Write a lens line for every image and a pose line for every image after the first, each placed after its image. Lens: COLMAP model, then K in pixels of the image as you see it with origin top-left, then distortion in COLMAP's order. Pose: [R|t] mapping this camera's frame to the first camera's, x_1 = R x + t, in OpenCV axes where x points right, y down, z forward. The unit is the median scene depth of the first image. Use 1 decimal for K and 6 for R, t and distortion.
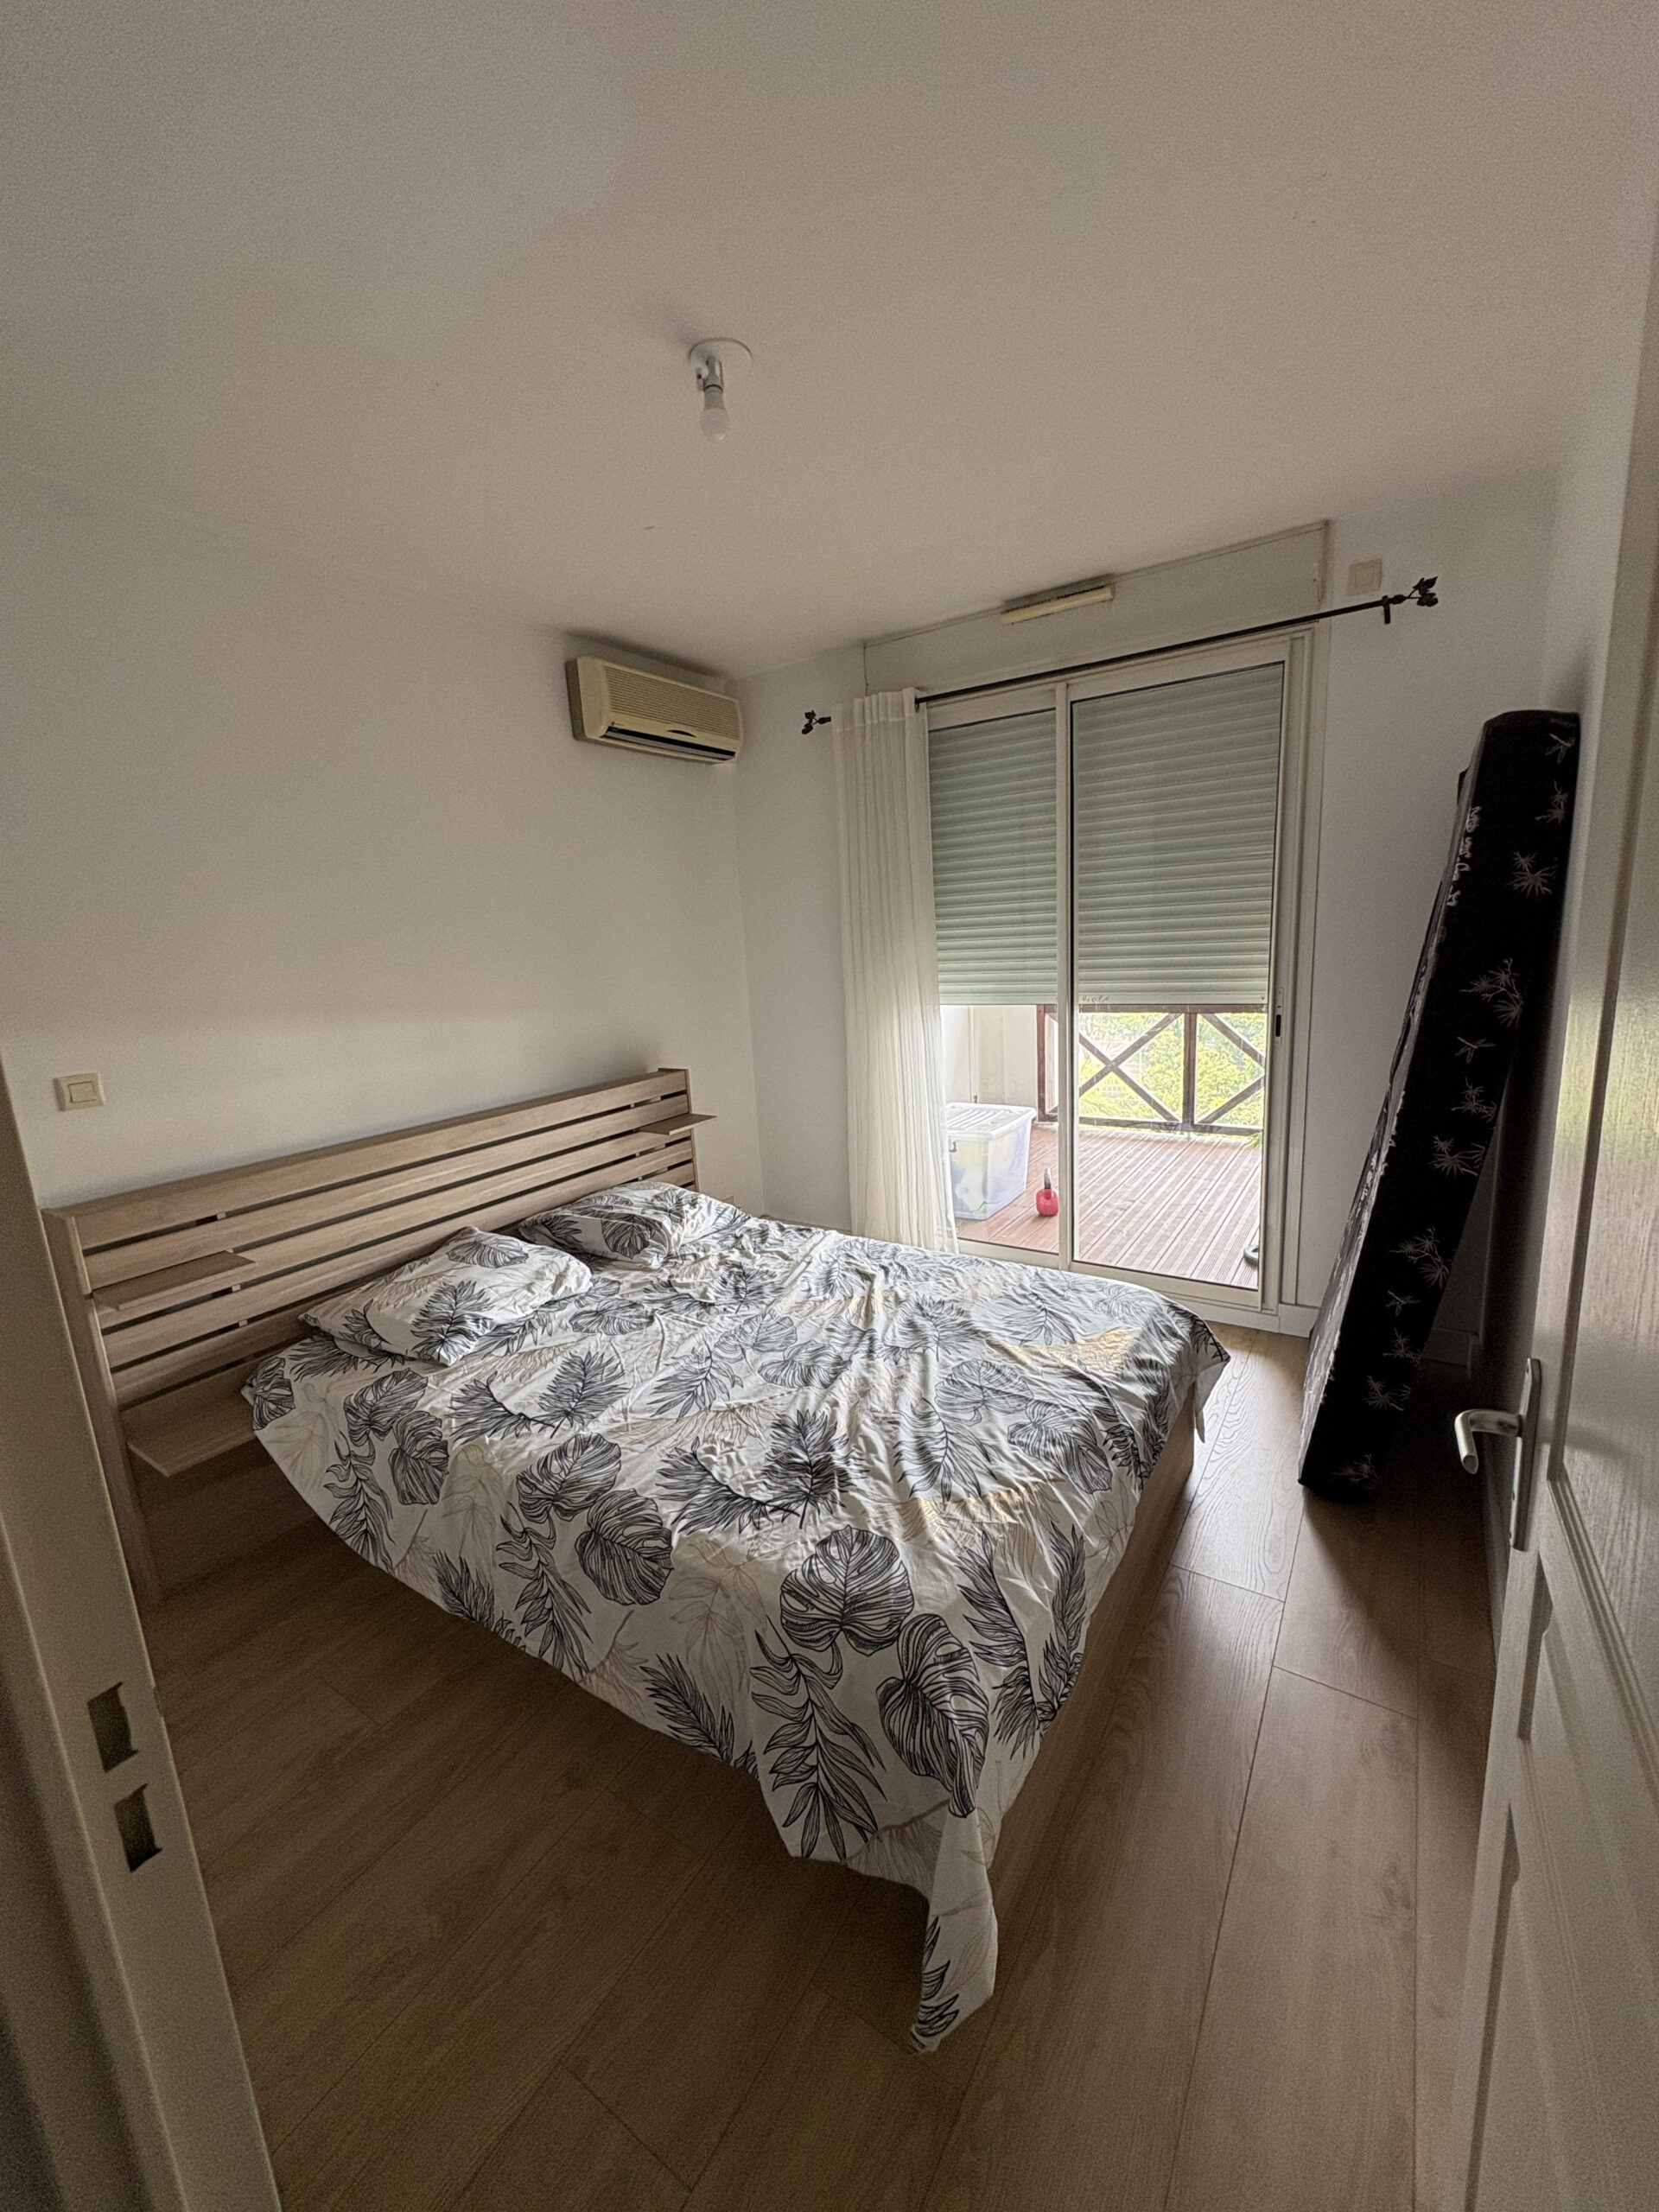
lens RADIAL K [[886.8, 0, 827.0], [0, 886.8, 1102.8], [0, 0, 1]] dist [0.001578, 0.000621]
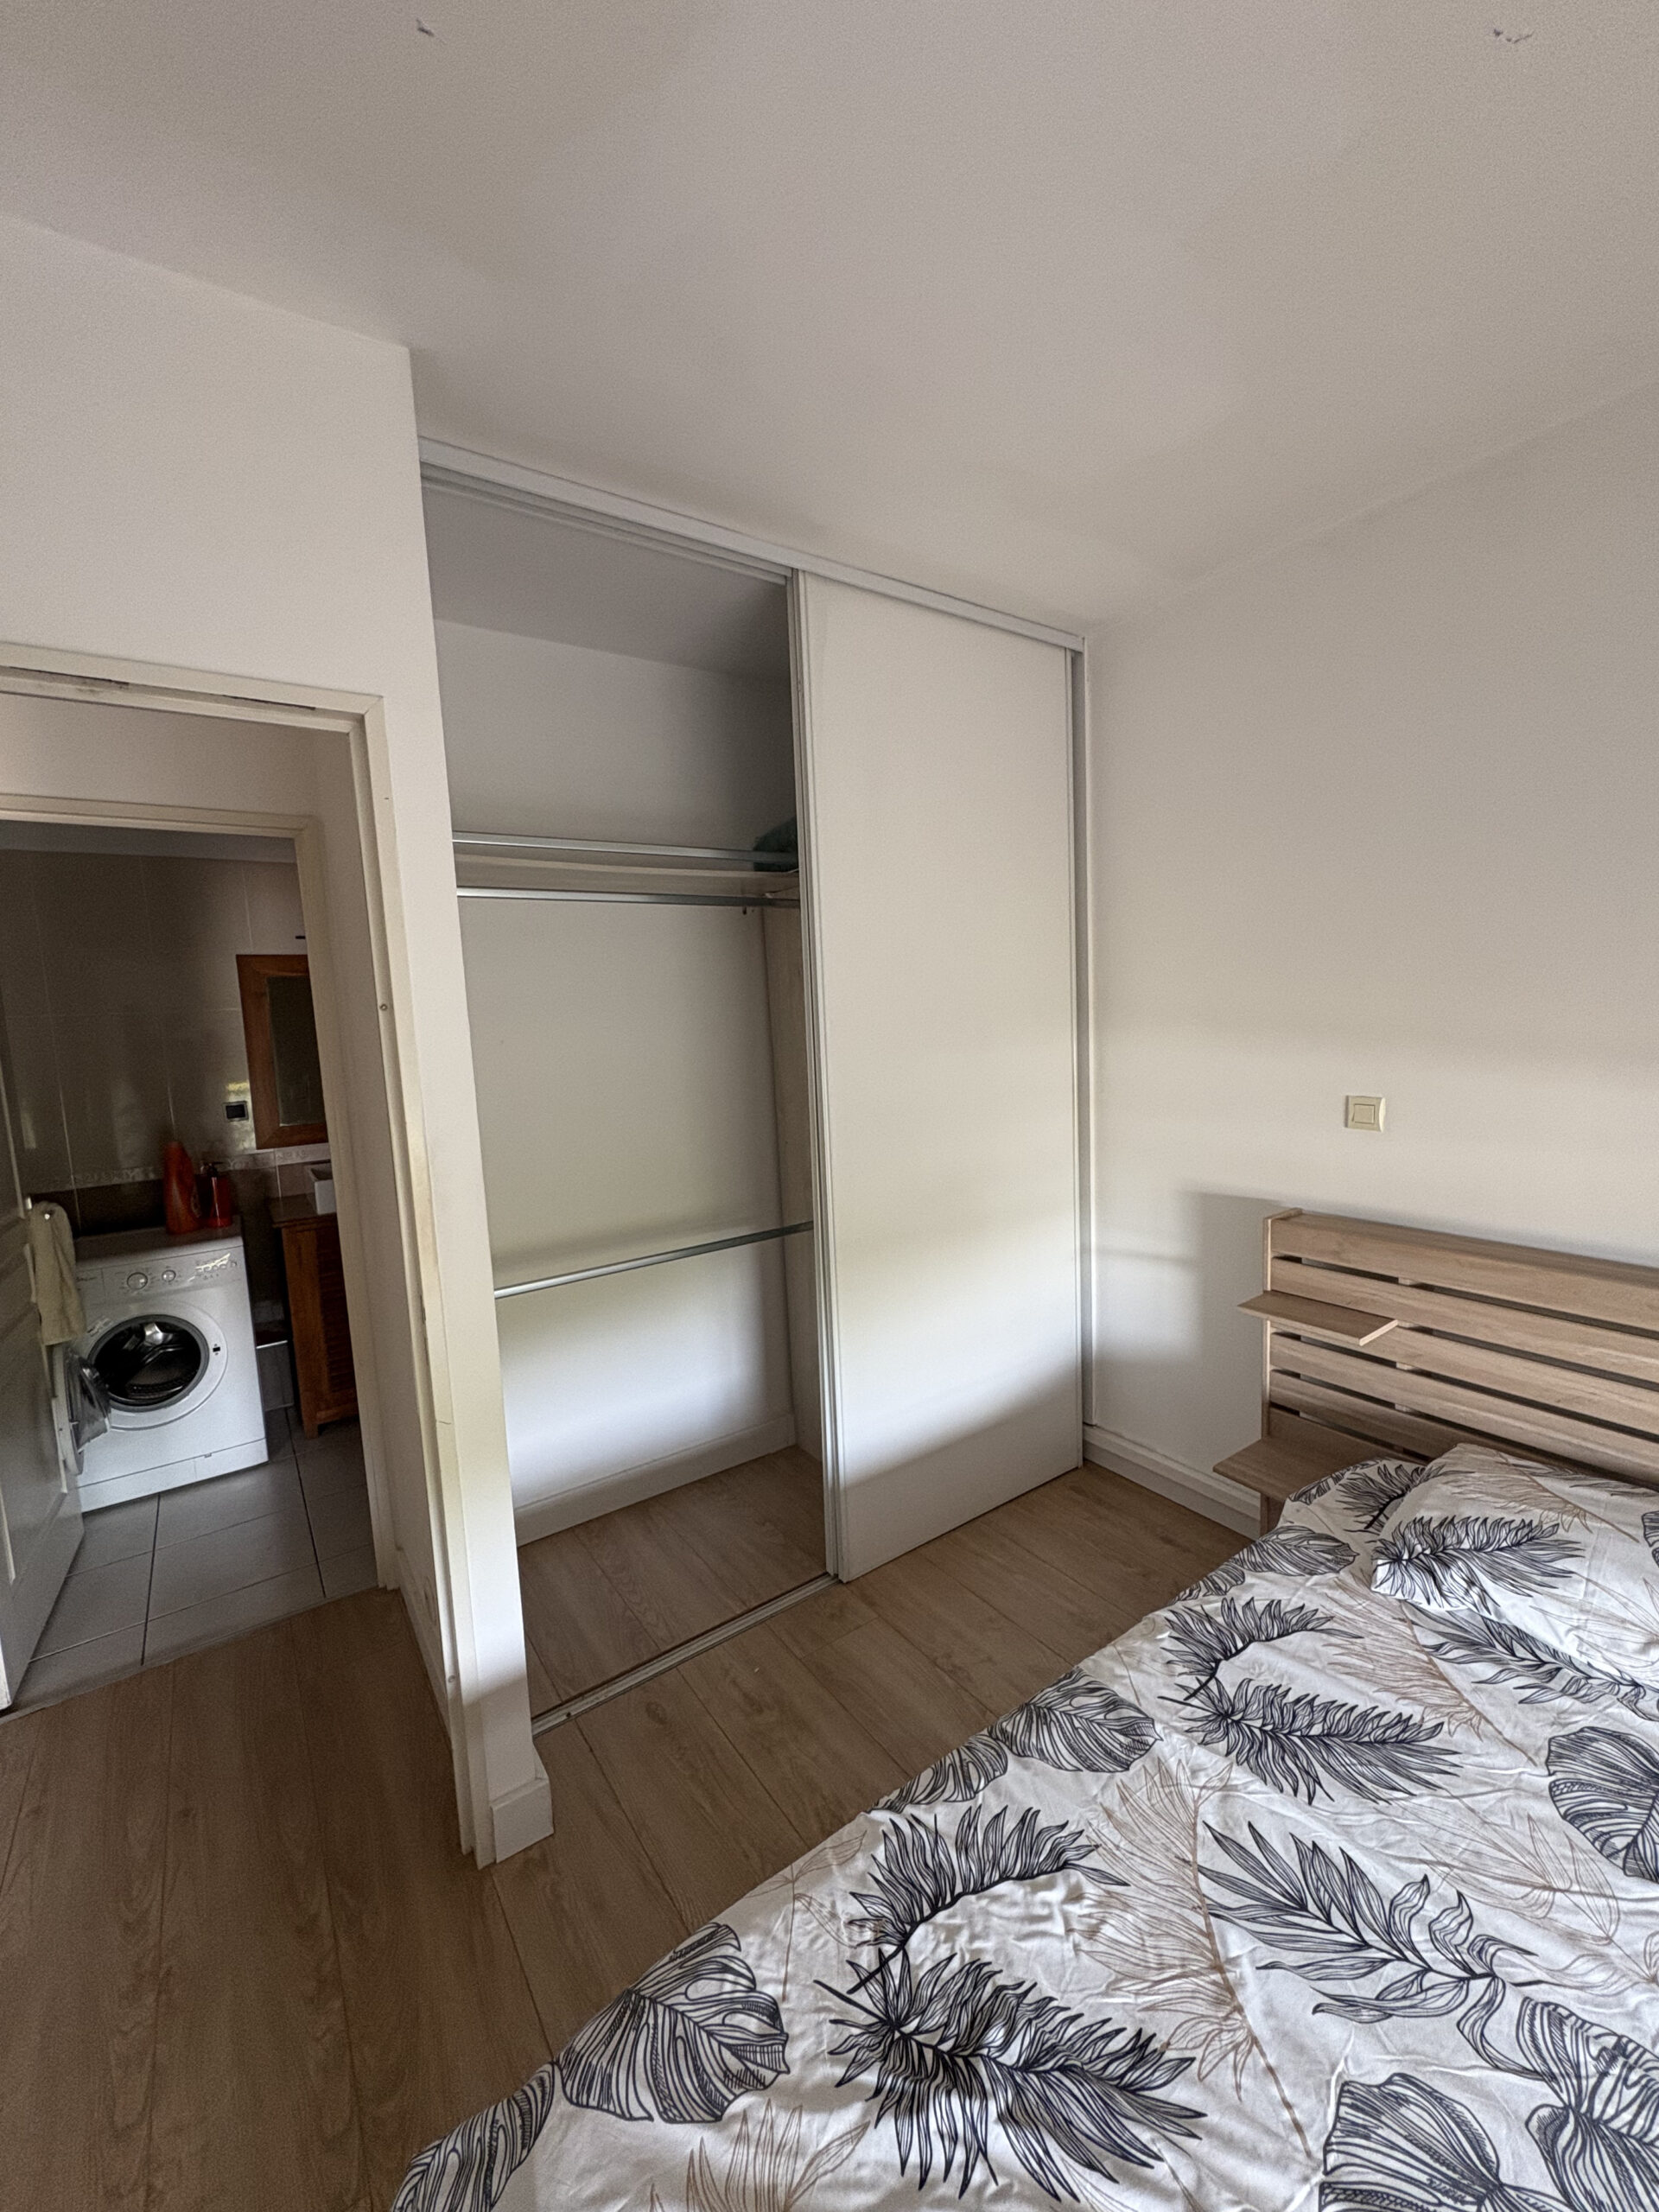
lens RADIAL K [[886.8, 0, 826.9], [0, 886.8, 1109.2], [0, 0, 1]] dist [0.001578, 0.000621]
pose [[-0.363379, 0.181759, -0.913739, 0.368735], [-0.116731, 0.964172, 0.238213, -0.226977], [0.924300, 0.193223, -0.329143, 0.941947]]
